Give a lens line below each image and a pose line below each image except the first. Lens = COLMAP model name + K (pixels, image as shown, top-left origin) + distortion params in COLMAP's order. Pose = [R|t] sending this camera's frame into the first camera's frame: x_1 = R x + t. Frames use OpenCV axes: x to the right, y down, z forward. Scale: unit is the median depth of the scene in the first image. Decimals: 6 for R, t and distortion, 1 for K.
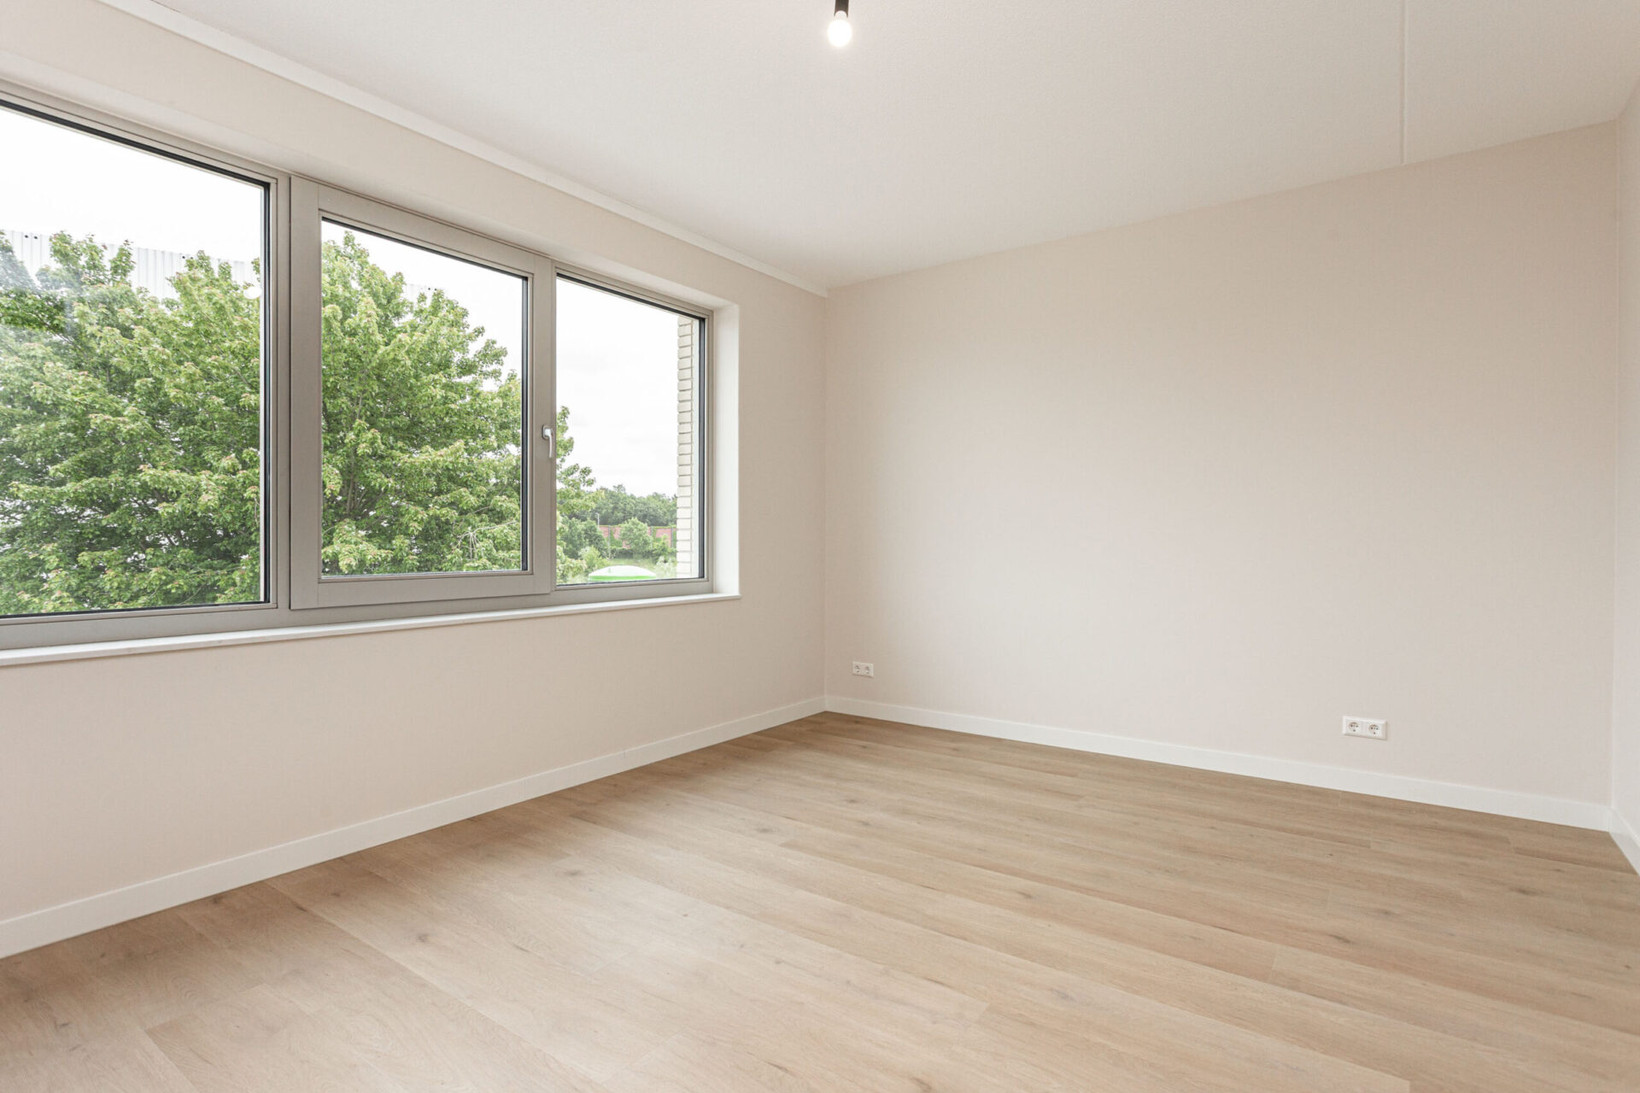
lens RADIAL K [[810.4, 0, 820.3], [0, 810.4, 542.6], [0, 0, 1]] dist [-0.006888, -0.001122]
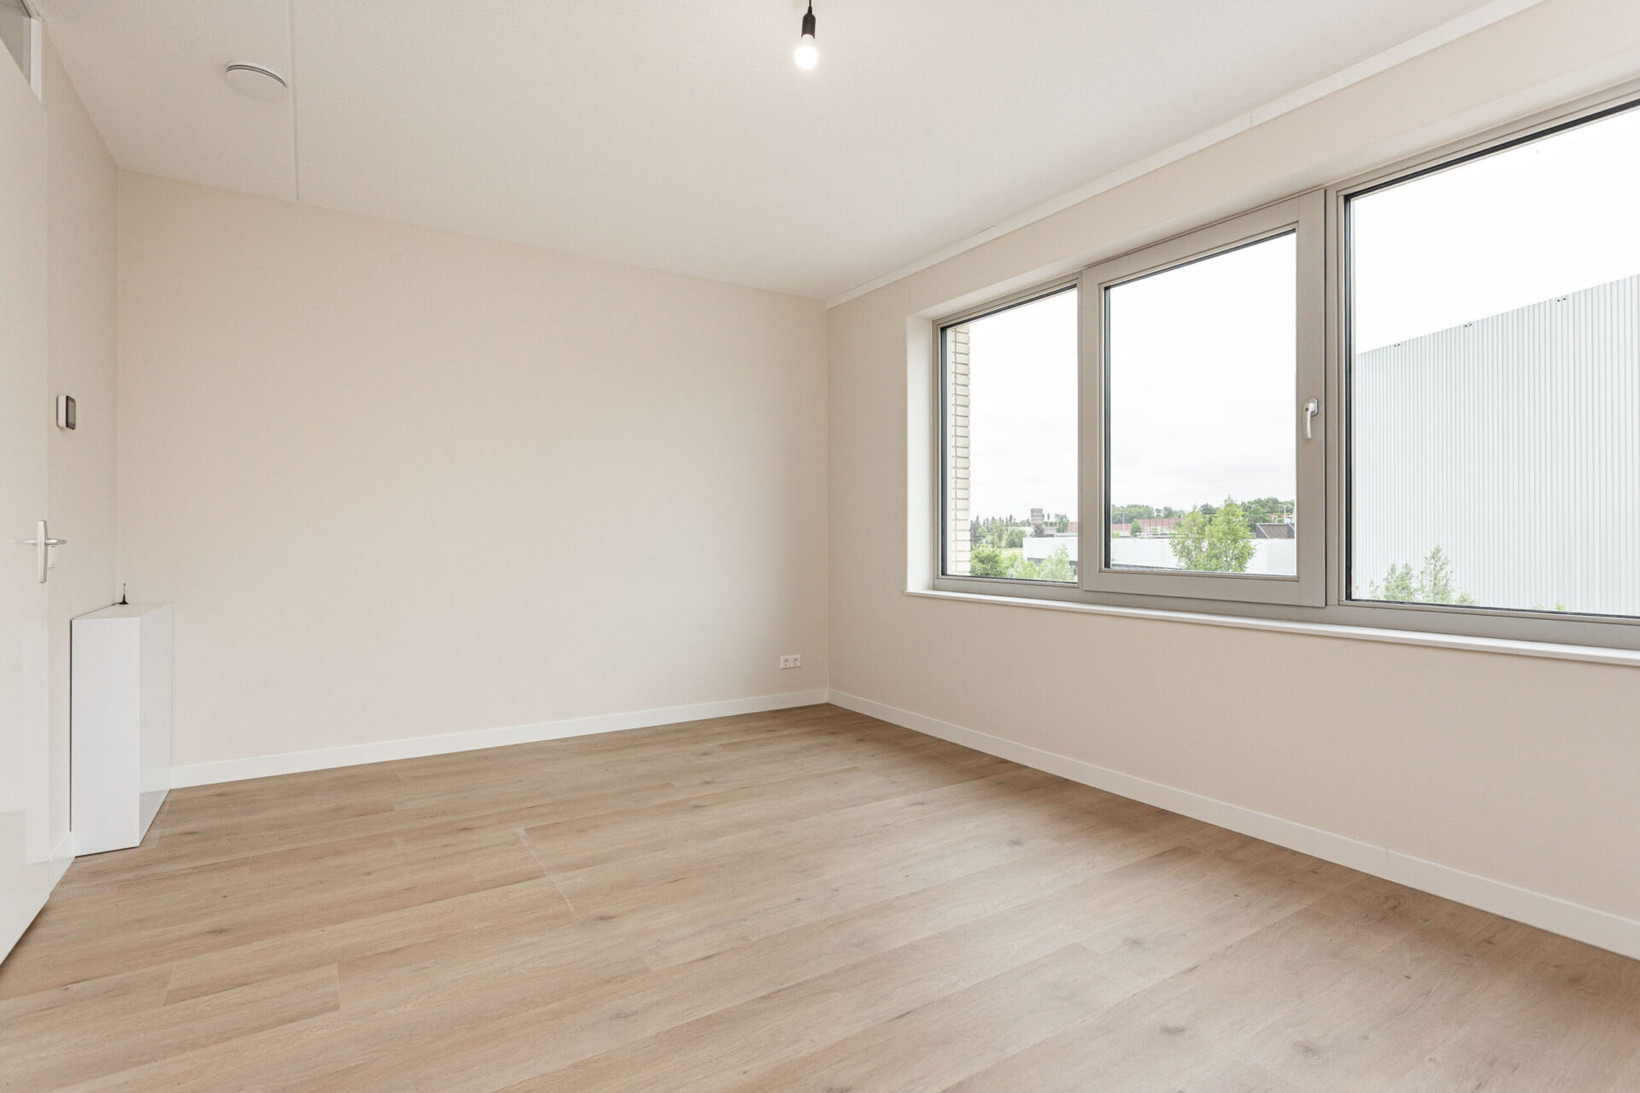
lens RADIAL K [[810.4, 0, 824.1], [0, 810.4, 539.5], [0, 0, 1]] dist [-0.006888, -0.001122]
pose [[-0.370455, 0.004010, -0.928842, 0.745433], [-0.006604, 0.999954, 0.006952, -0.008369], [0.928827, 0.008709, -0.370412, 1.067154]]
